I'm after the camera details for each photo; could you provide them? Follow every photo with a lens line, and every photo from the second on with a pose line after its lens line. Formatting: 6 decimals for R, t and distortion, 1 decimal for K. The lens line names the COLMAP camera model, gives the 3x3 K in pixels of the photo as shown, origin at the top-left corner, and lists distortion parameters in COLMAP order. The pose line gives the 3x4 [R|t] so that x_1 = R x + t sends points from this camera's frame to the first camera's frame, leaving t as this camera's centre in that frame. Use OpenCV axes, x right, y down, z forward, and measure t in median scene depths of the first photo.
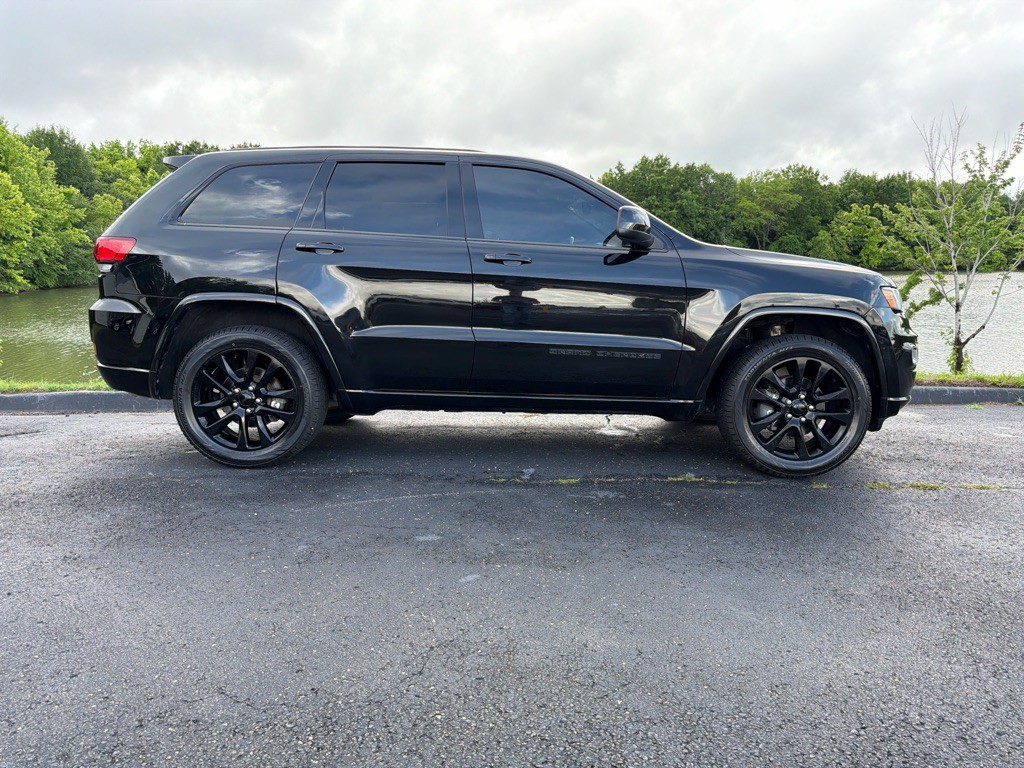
lens RADIAL K [[724.1, 0, 519.0], [0, 724.1, 397.1], [0, 0, 1]] dist [0.040421, -0.051180]
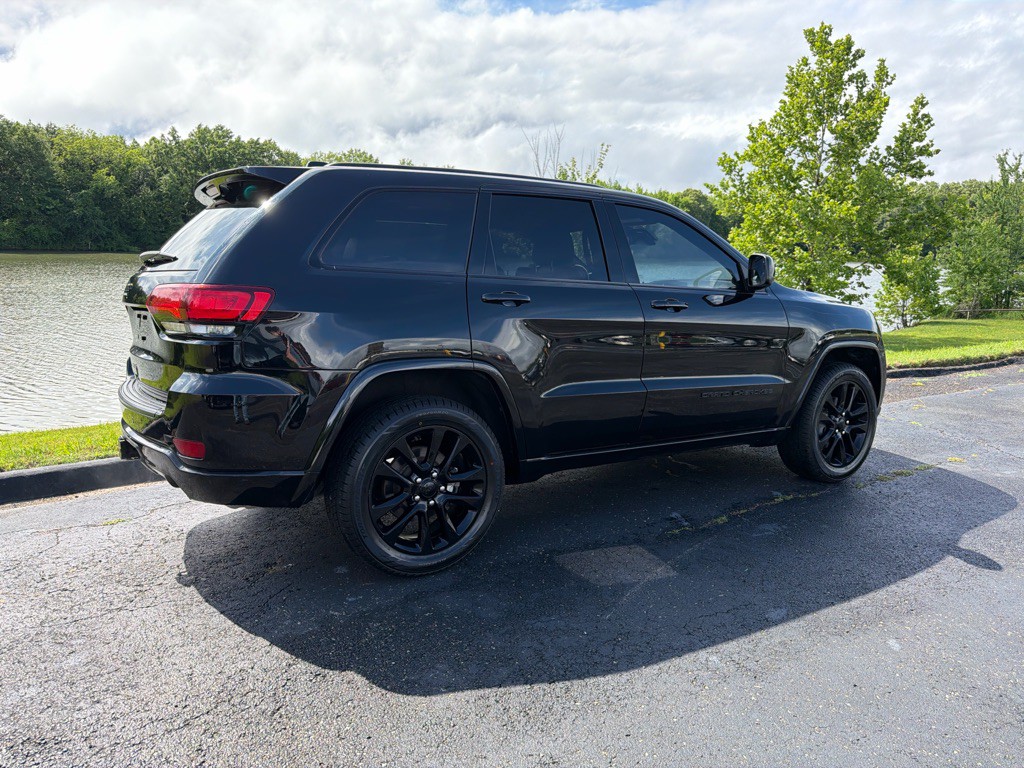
lens RADIAL K [[724.1, 0, 514.0], [0, 724.1, 384.5], [0, 0, 1]] dist [0.040421, -0.051180]
pose [[0.836870, -0.081153, 0.541352, -0.707288], [0.074261, 0.996638, 0.034606, -0.129740], [-0.542341, 0.011241, 0.840083, 0.281441]]
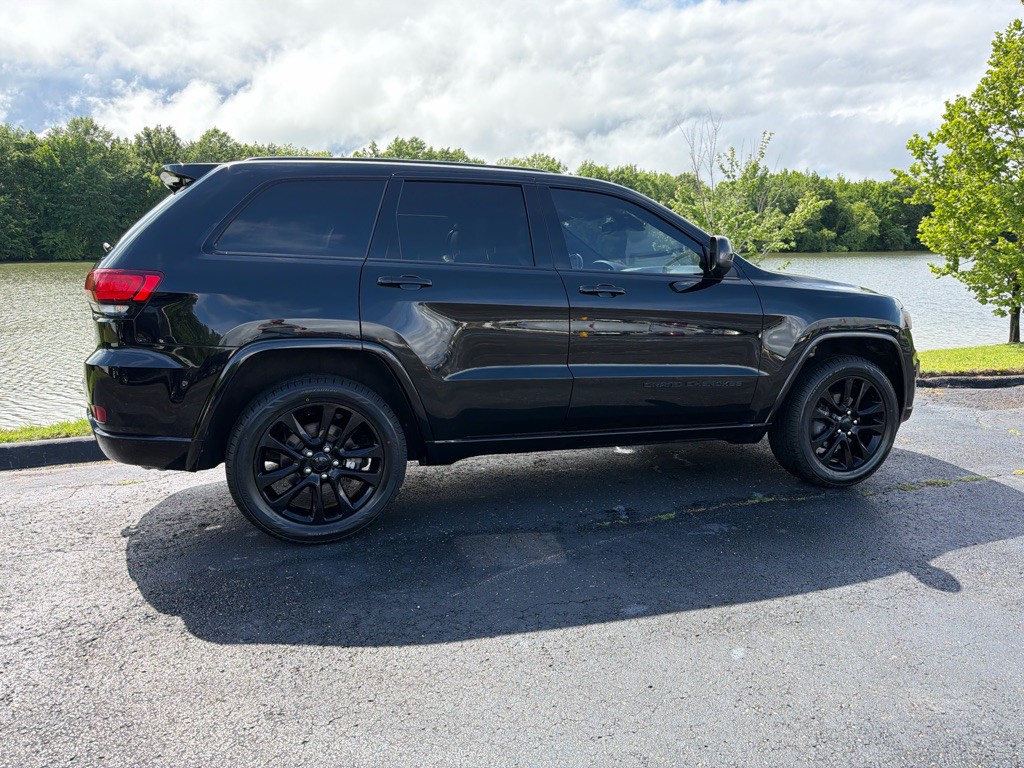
lens RADIAL K [[724.1, 0, 521.6], [0, 724.1, 391.0], [0, 0, 1]] dist [0.040421, -0.051180]
pose [[0.943168, -0.061822, 0.326516, -0.420180], [0.056372, 0.998068, 0.026137, -0.087600], [-0.327501, -0.006246, 0.944830, 0.133664]]
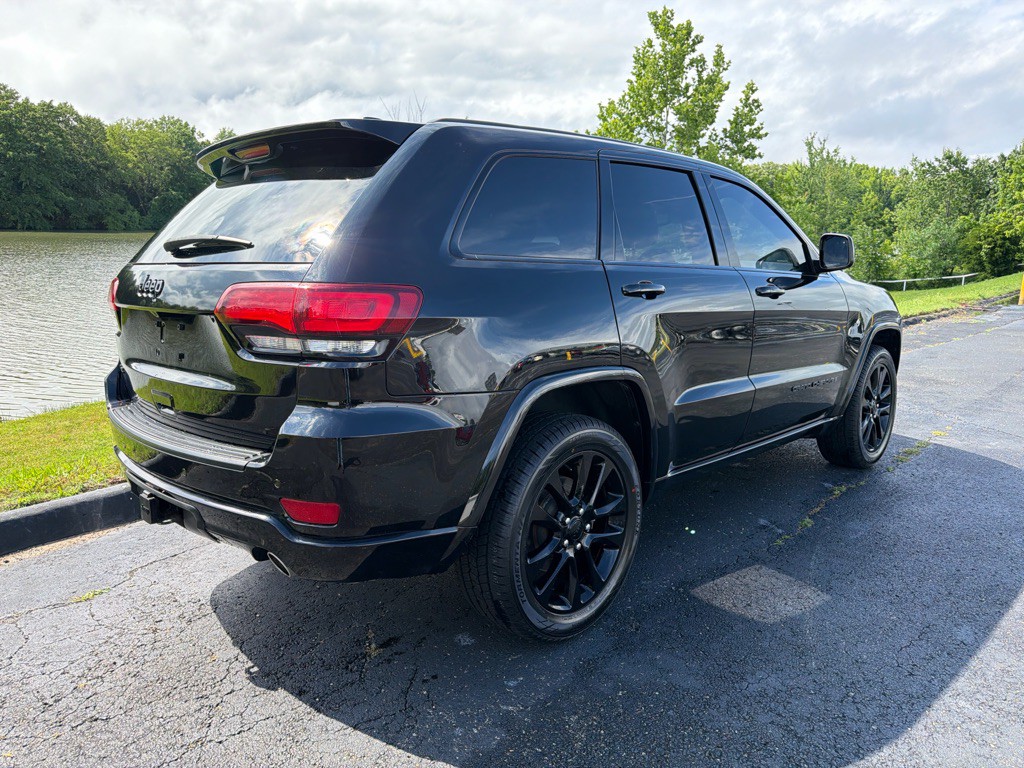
lens RADIAL K [[724.1, 0, 512.0], [0, 724.1, 380.6], [0, 0, 1]] dist [0.040421, -0.051180]
pose [[0.696780, -0.131231, 0.705178, -0.837080], [0.106026, 0.991165, 0.079688, -0.181827], [-0.709405, 0.019242, 0.704538, 0.580753]]
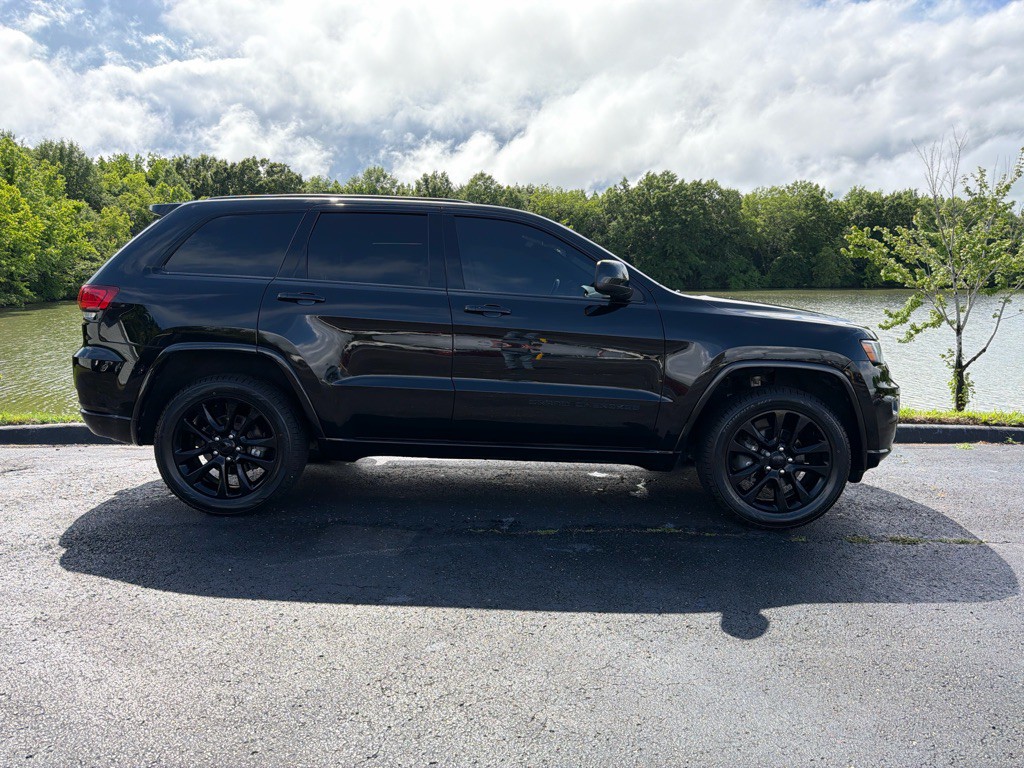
lens RADIAL K [[724.1, 0, 519.7], [0, 724.1, 400.9], [0, 0, 1]] dist [0.040421, -0.051180]
pose [[0.999956, 0.007536, -0.005538, 0.033989], [-0.007605, 0.999893, -0.012478, -0.051356], [0.005443, 0.012520, 0.999907, -0.003250]]
